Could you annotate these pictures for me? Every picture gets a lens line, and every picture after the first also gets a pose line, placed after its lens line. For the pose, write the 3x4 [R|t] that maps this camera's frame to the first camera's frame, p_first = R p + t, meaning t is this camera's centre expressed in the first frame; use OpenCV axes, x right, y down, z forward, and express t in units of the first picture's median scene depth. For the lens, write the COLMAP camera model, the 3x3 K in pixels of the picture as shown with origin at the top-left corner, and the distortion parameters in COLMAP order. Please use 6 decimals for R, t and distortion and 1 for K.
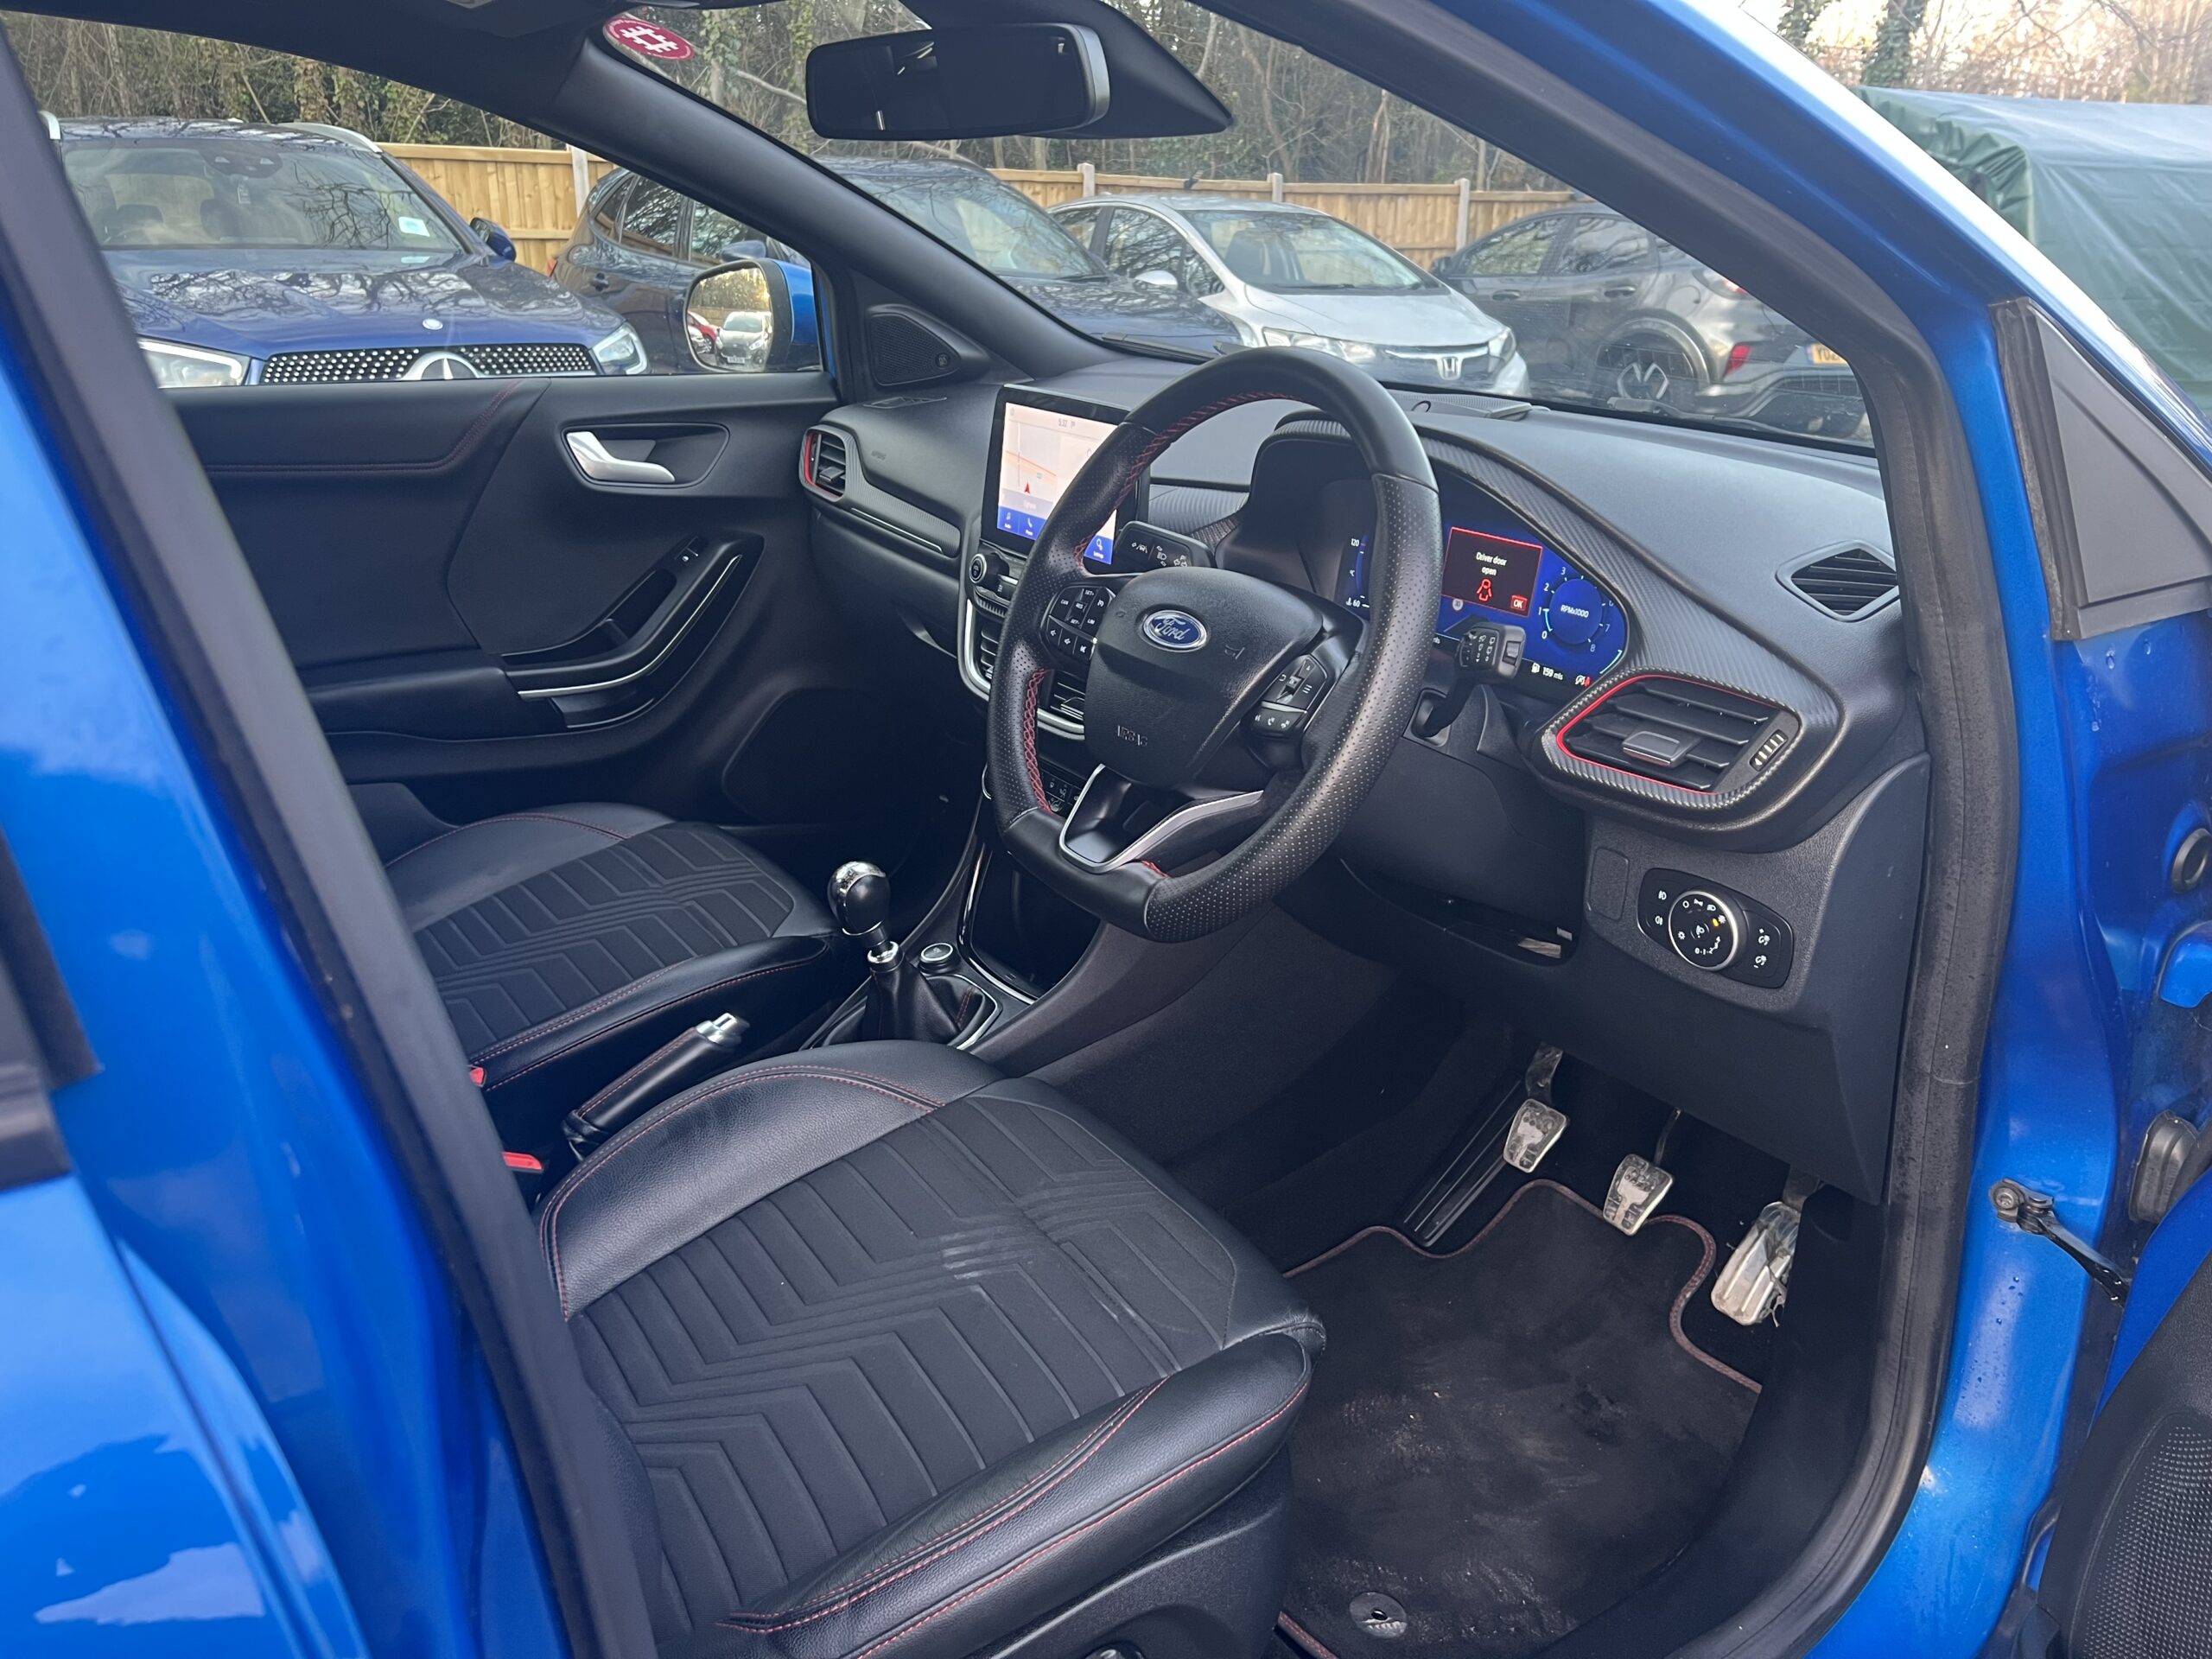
lens RADIAL K [[1667.5, 0, 1093.8], [0, 1667.5, 826.7], [0, 0, 1]] dist [0.065335, -0.080100]
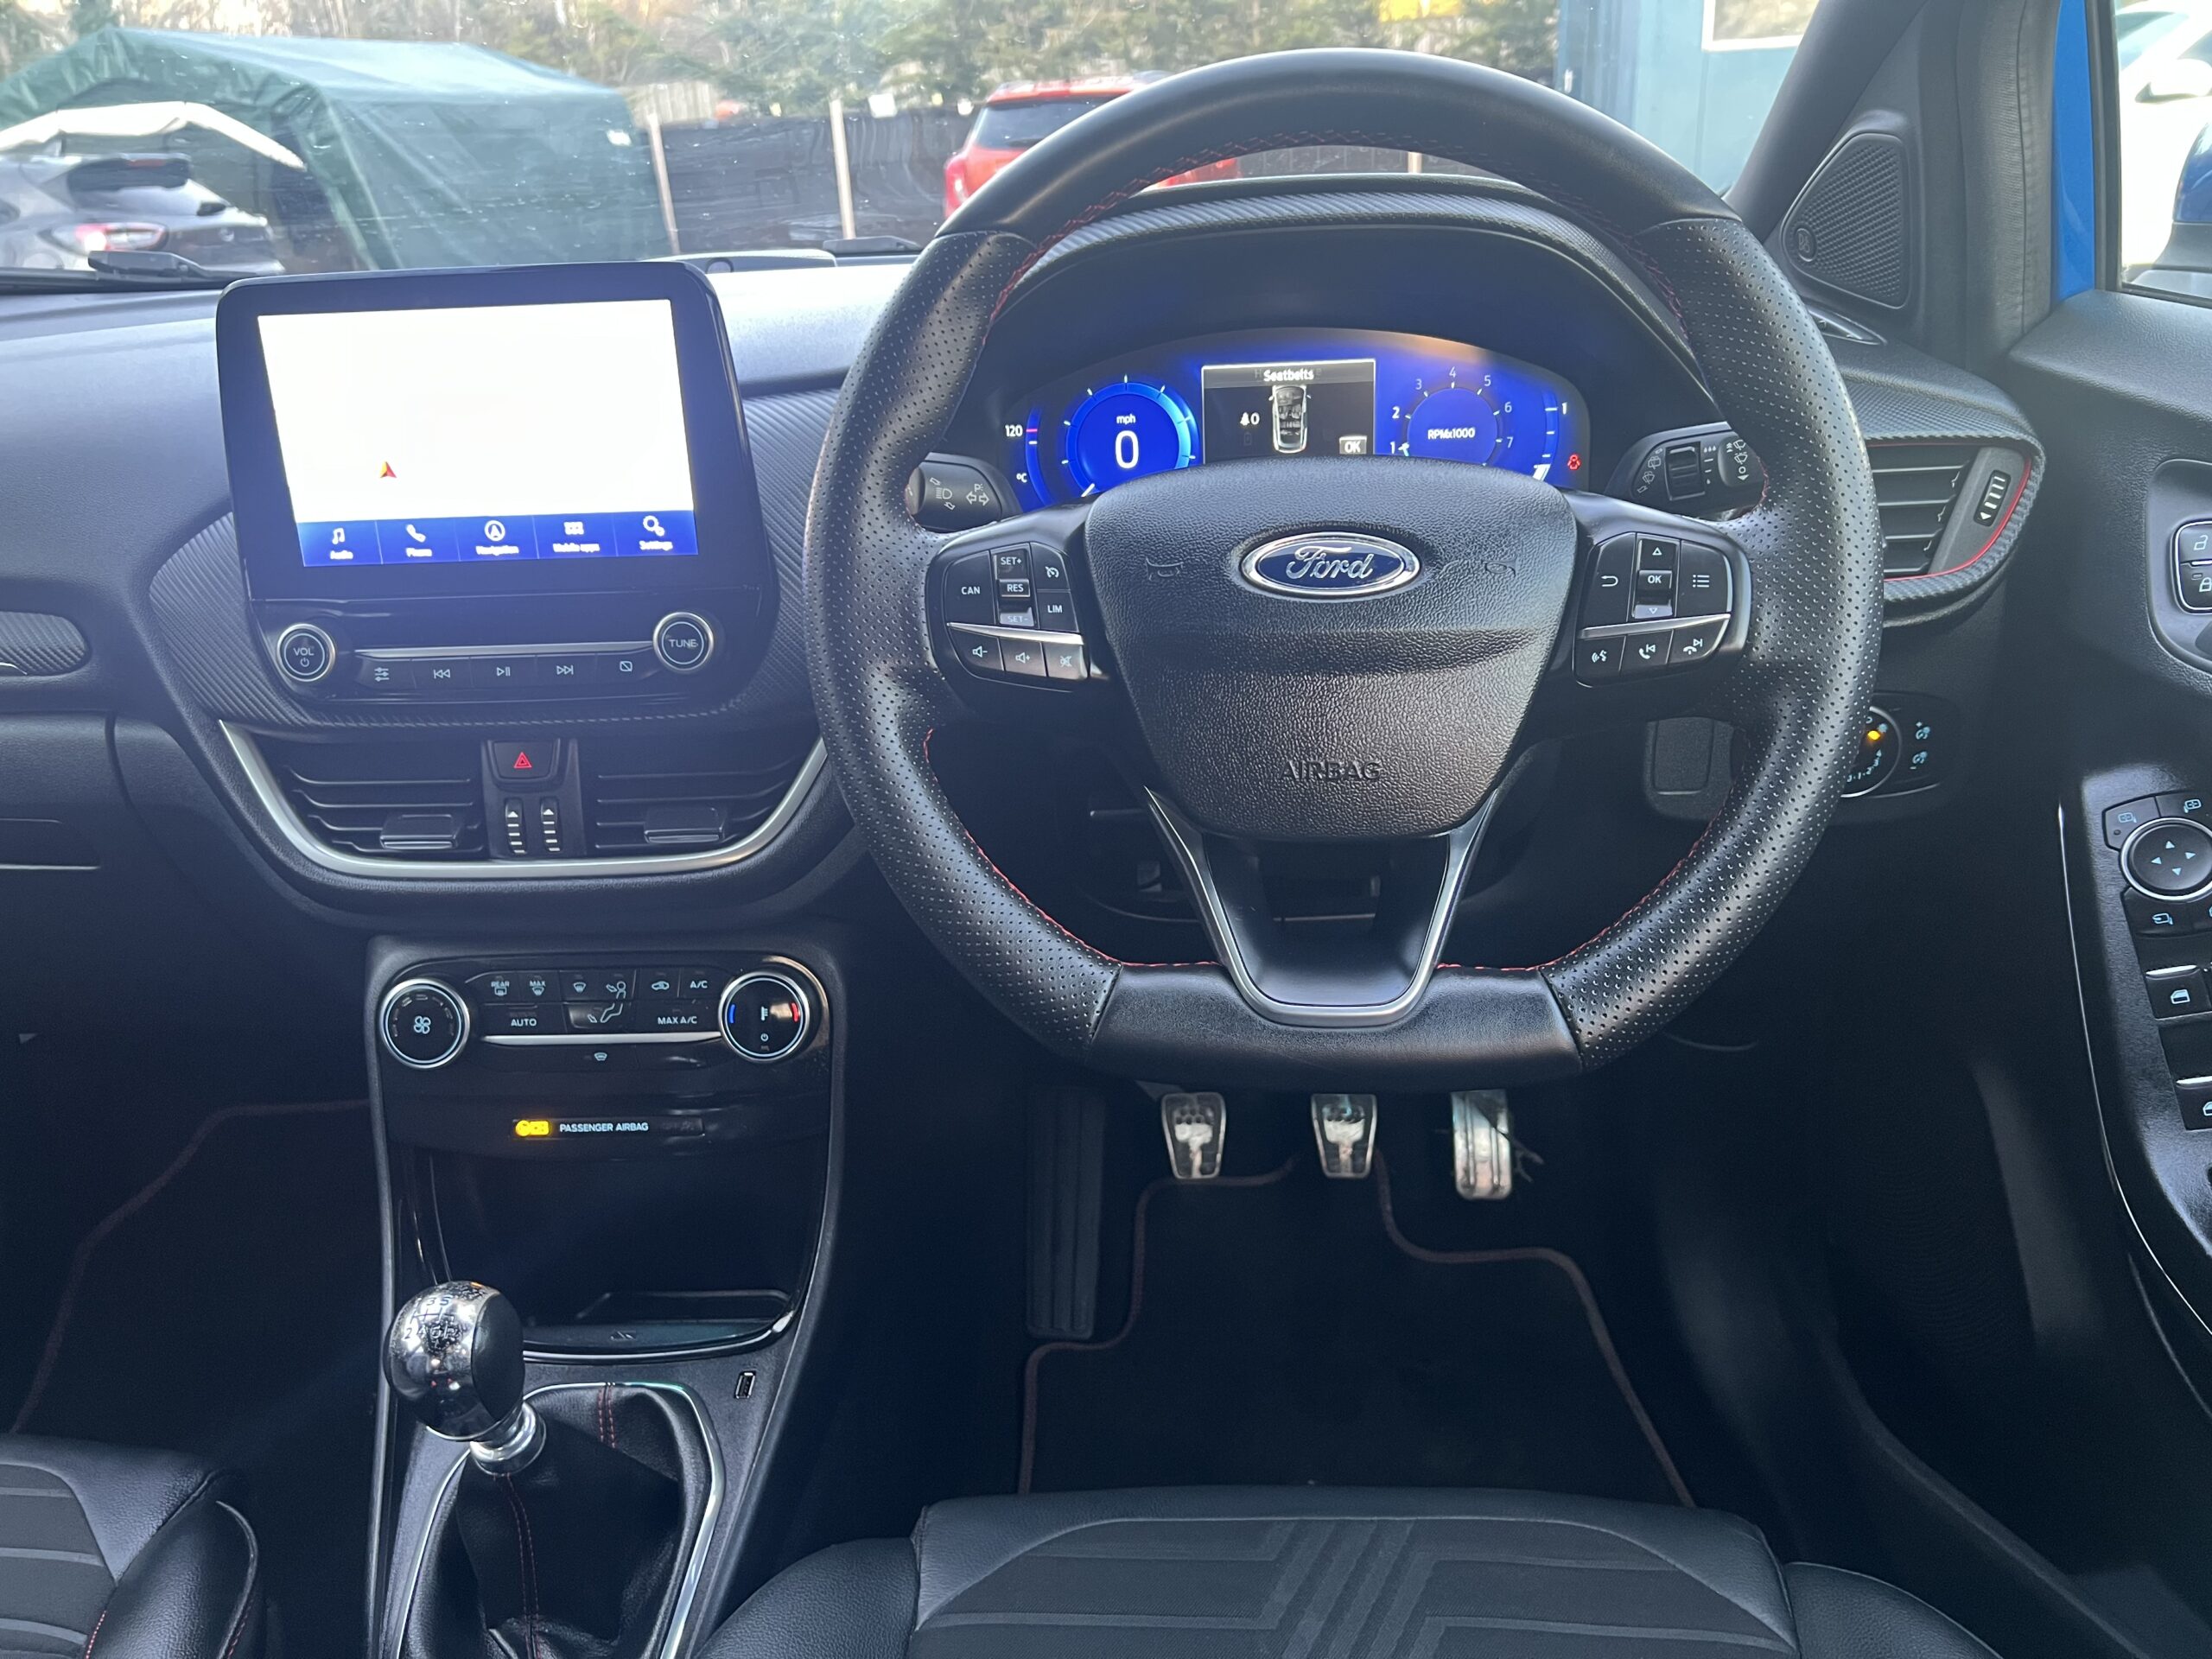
lens RADIAL K [[1667.5, 0, 1093.8], [0, 1667.5, 826.7], [0, 0, 1]] dist [0.065335, -0.080100]
pose [[0.600854, -0.348858, 0.719216, -0.303278], [0.335044, 0.926804, 0.169644, -0.109958], [-0.725754, 0.139038, 0.673758, 0.481116]]
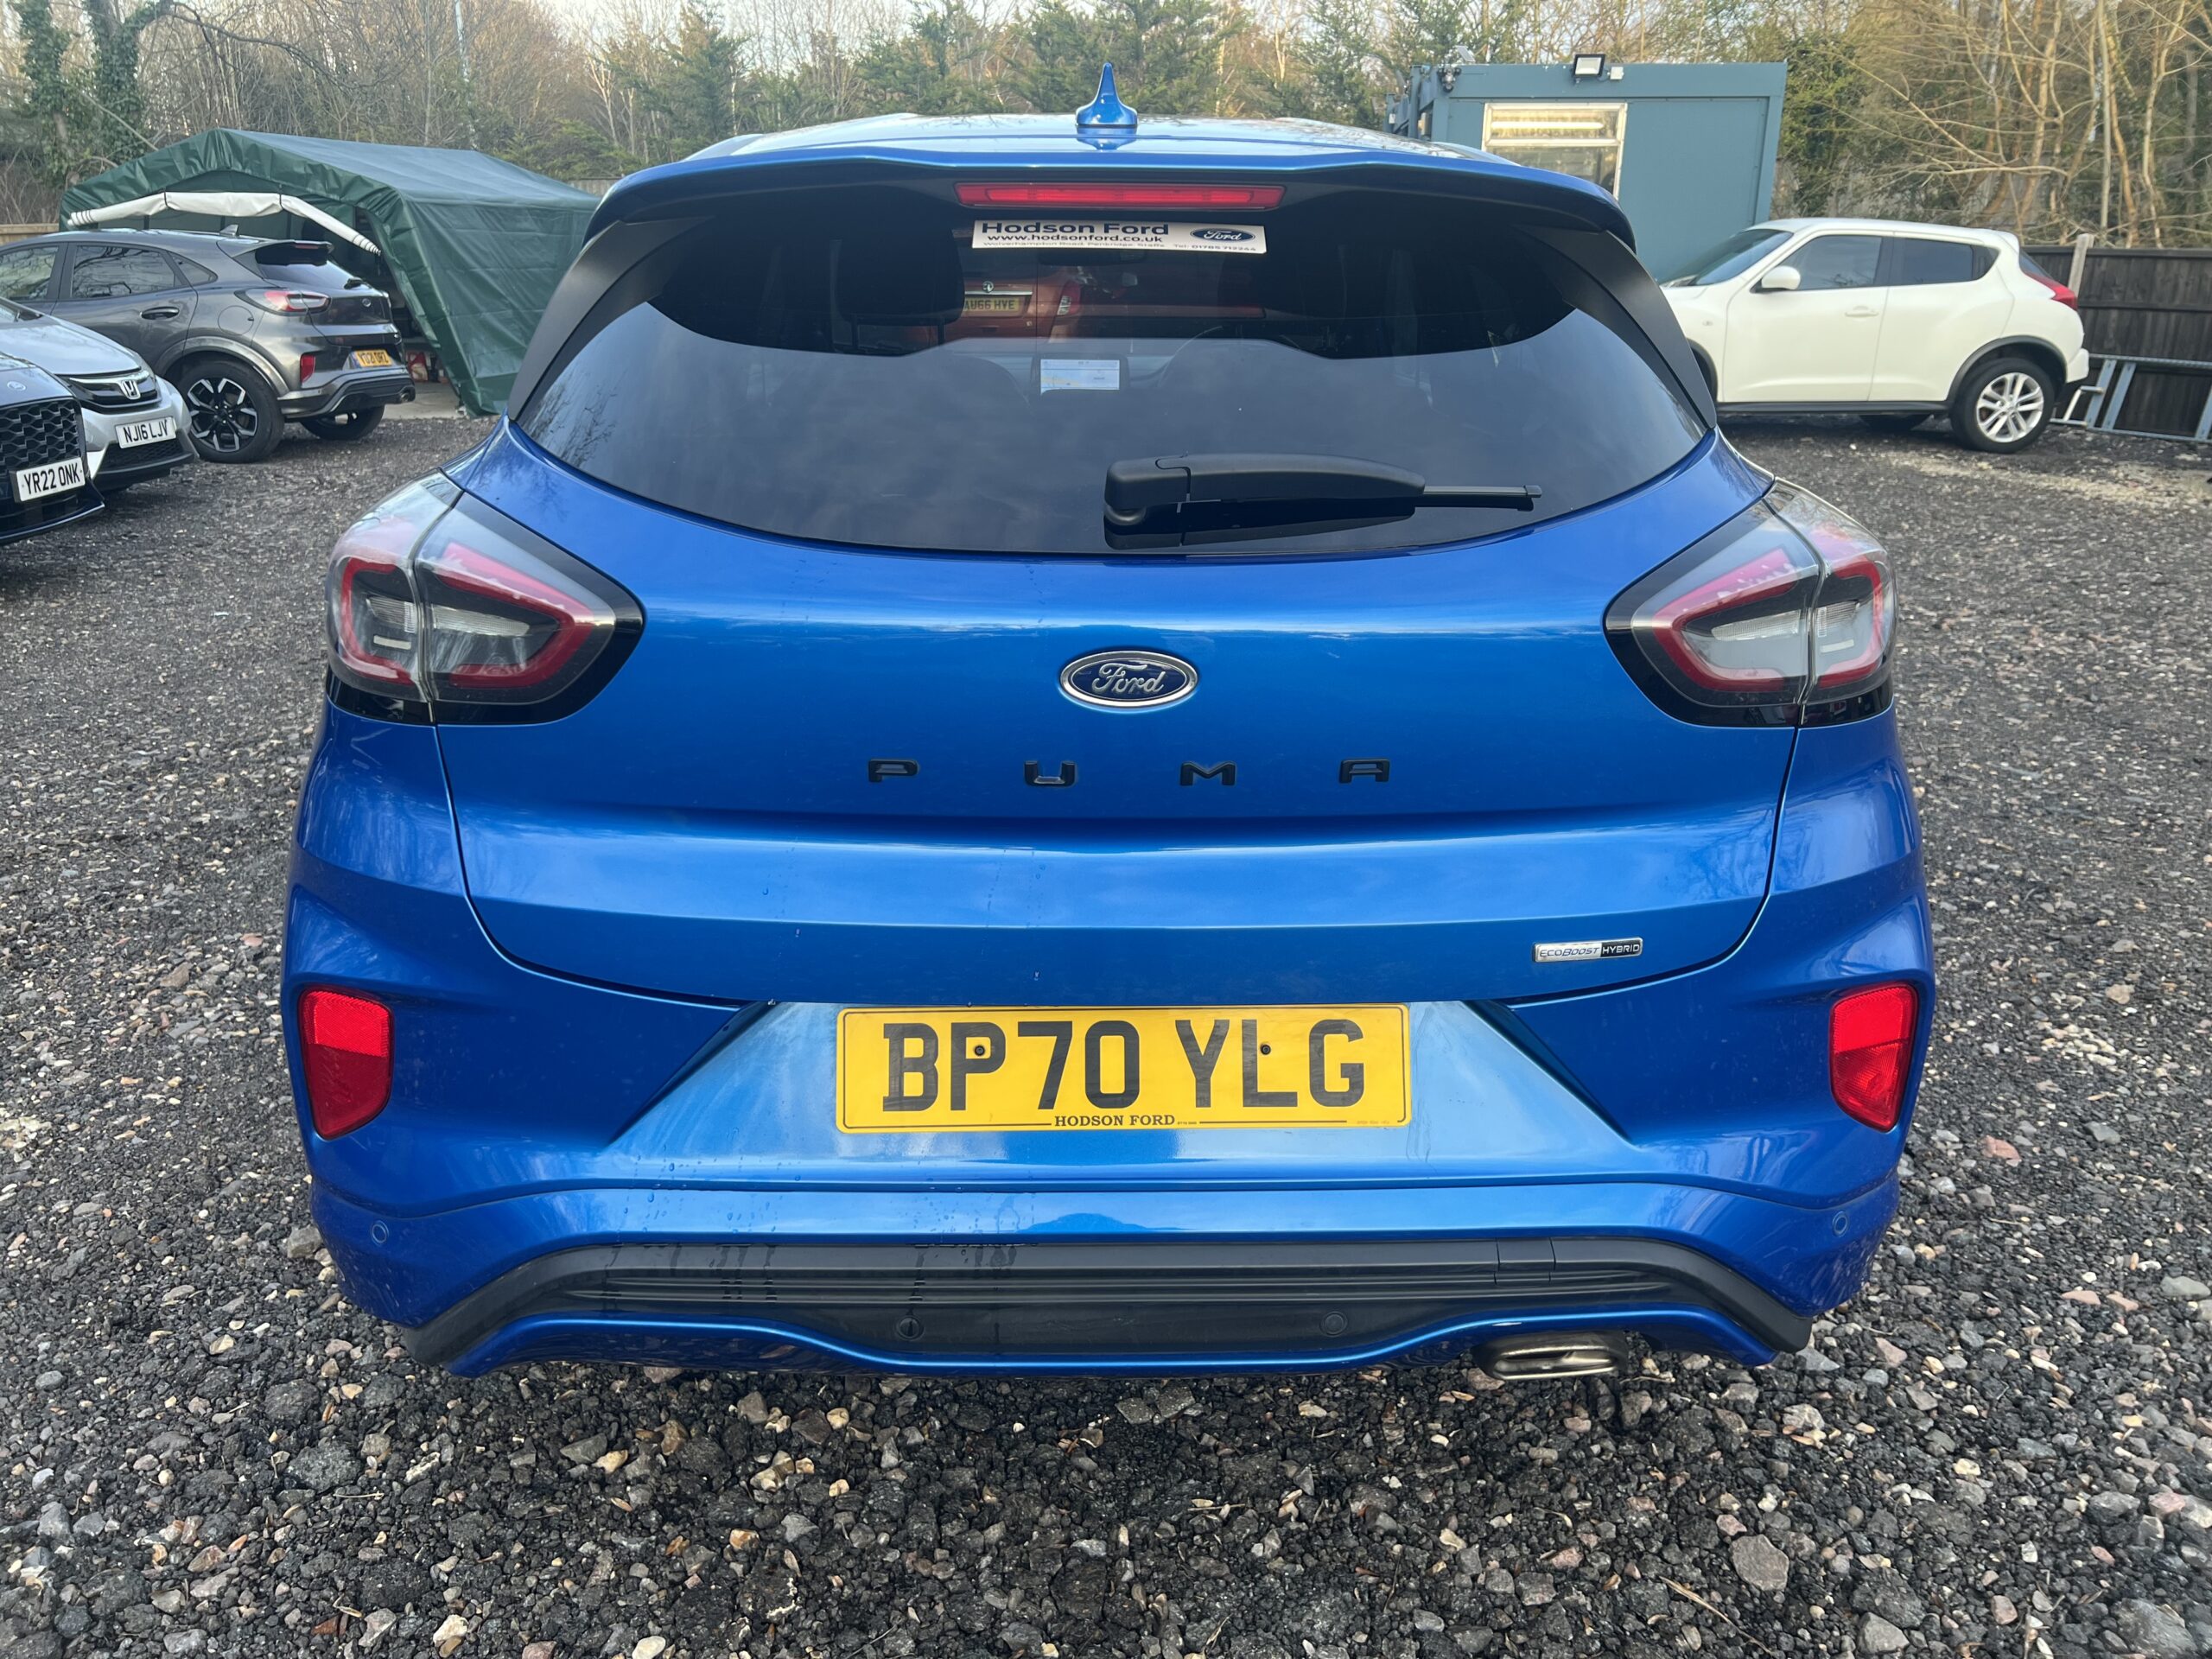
lens RADIAL K [[1683.3, 0, 1086.9], [0, 1683.3, 823.3], [0, 0, 1]] dist [0.016086, -0.009833]
pose [[0.542178, -0.288968, 0.789012, -2.196822], [0.295746, 0.944547, 0.142706, 0.080227], [-0.786497, 0.155975, 0.597574, -0.488734]]
